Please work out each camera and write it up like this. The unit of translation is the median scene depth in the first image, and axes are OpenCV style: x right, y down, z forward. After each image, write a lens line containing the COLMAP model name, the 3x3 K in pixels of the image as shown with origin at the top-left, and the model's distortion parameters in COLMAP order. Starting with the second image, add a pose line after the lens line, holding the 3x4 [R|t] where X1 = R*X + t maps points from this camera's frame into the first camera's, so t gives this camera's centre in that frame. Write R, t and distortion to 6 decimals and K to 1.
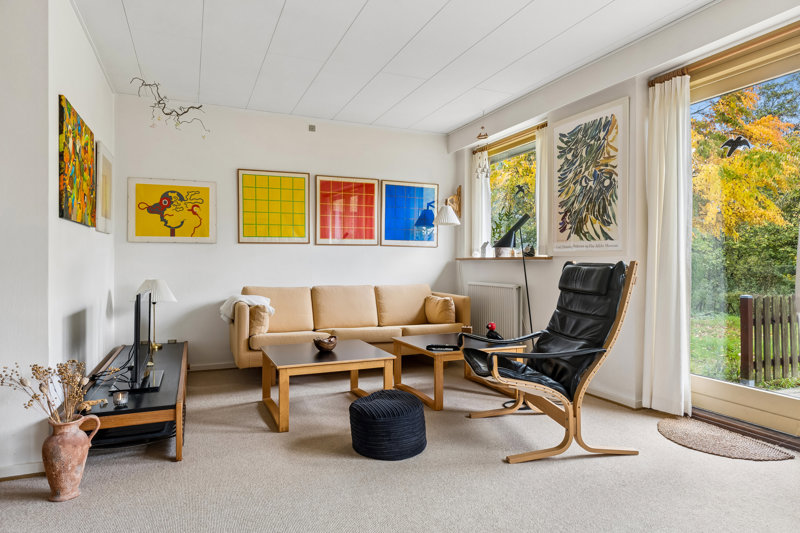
lens RADIAL K [[488.4, 0, 398.5], [0, 488.4, 264.5], [0, 0, 1]] dist [-0.008496, -0.001480]
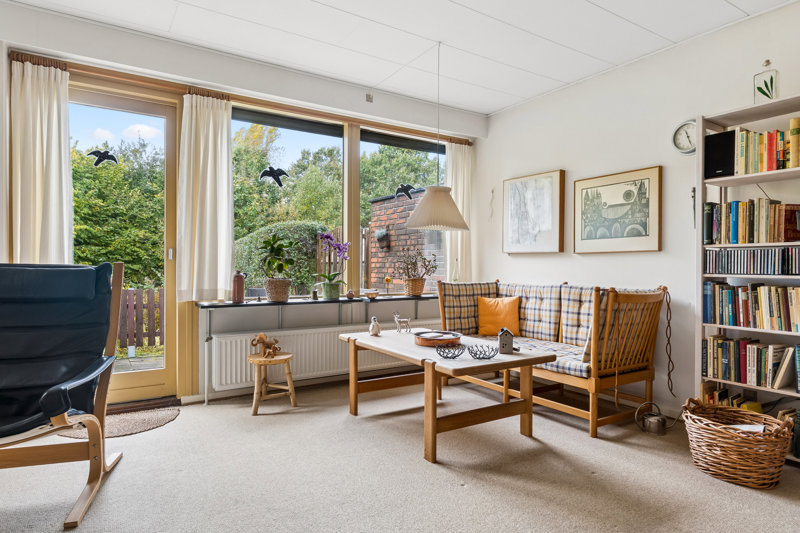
lens RADIAL K [[474.1, 0, 407.6], [0, 474.1, 271.1], [0, 0, 1]] dist [-0.002557, 0.002314]
pose [[-0.186522, -0.010111, 0.982399, -0.389851], [-0.001862, 0.999949, 0.009938, 0.000068], [-0.982449, 0.000025, -0.186531, 0.413149]]
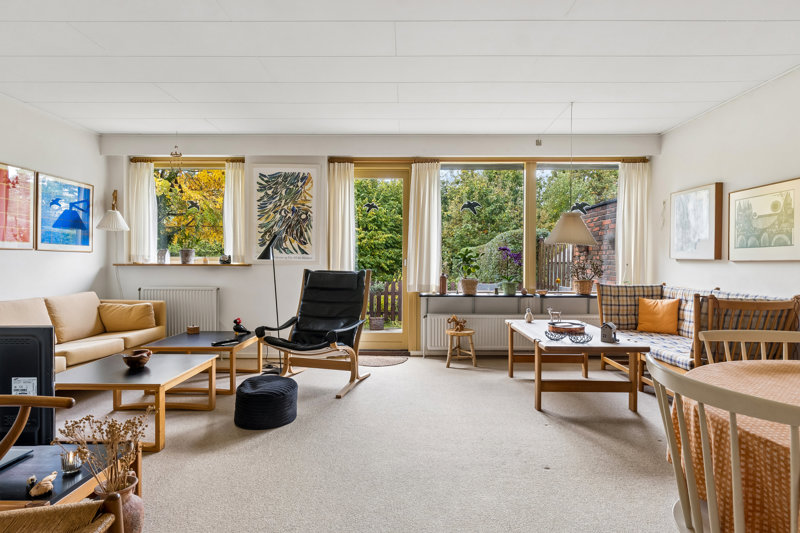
lens RADIAL K [[435.3, 0, 403.9], [0, 435.3, 267.1], [0, 0, 1]] dist [-0.003000, 0.000292]
pose [[0.392817, -0.013328, 0.919520, -0.655427], [-0.000862, 0.999889, 0.014861, -0.028298], [-0.919616, -0.006631, 0.392762, 0.166077]]
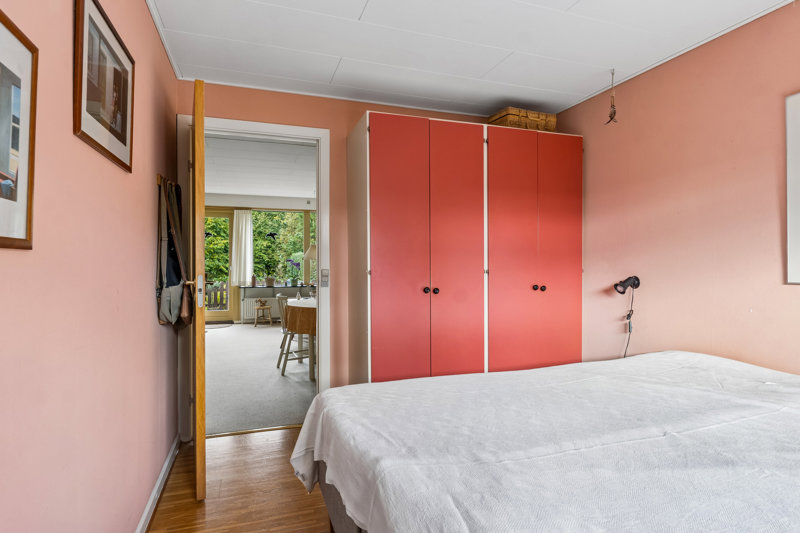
lens RADIAL K [[427.7, 0, 402.8], [0, 427.7, 260.7], [0, 0, 1]] dist [0.000603, -0.000037]
pose [[0.057606, 0.002325, 0.998337, -1.559212], [0.001077, 0.999997, -0.002391, -0.054562], [-0.998339, 0.001213, 0.057603, -0.317578]]
